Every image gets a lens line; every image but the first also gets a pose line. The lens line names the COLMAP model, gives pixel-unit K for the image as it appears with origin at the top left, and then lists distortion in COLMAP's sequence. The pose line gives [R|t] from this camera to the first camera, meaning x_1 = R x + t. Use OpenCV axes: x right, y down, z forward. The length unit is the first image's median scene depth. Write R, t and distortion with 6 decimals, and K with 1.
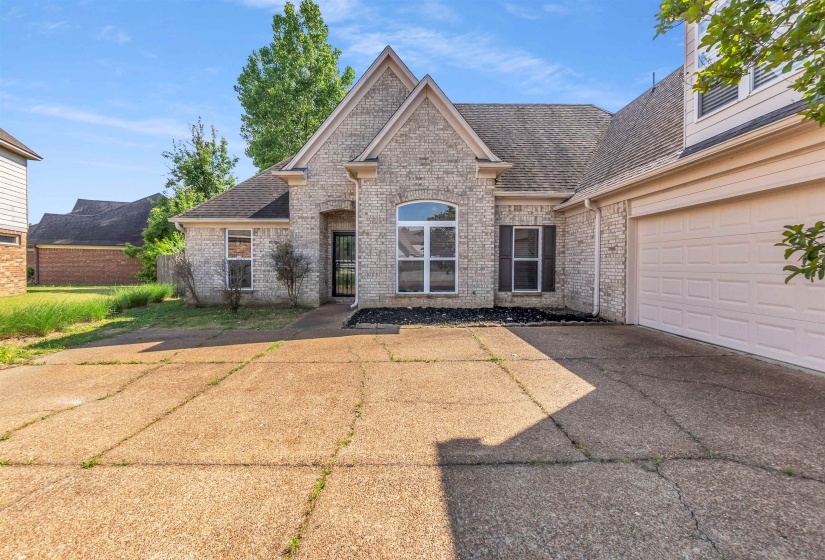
lens RADIAL K [[359.9, 0, 401.2], [0, 359.9, 277.6], [0, 0, 1]] dist [-0.003120, 0.000304]
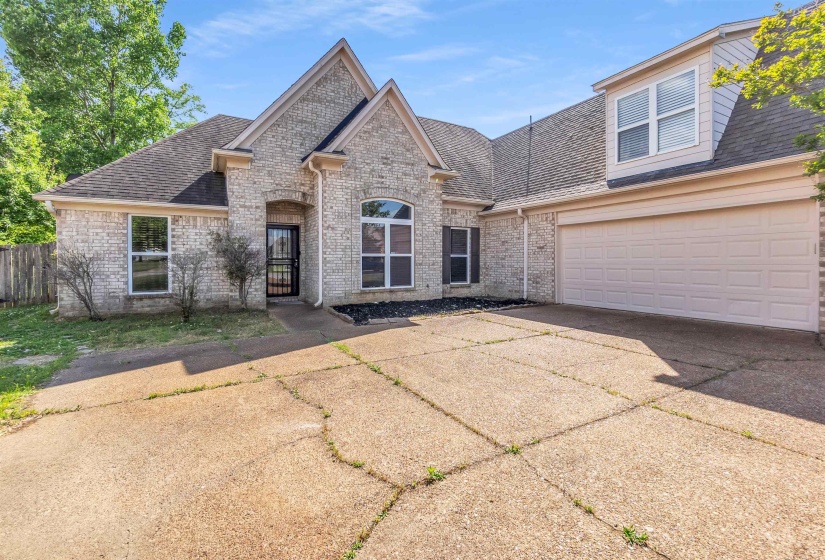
lens RADIAL K [[362.8, 0, 412.8], [0, 362.8, 272.1], [0, 0, 1]] dist [-0.003759, 0.000134]
pose [[0.872860, -0.018374, 0.487625, -0.374650], [0.022450, 0.999745, -0.002515, 0.001628], [-0.487454, 0.013142, 0.873050, 0.052563]]
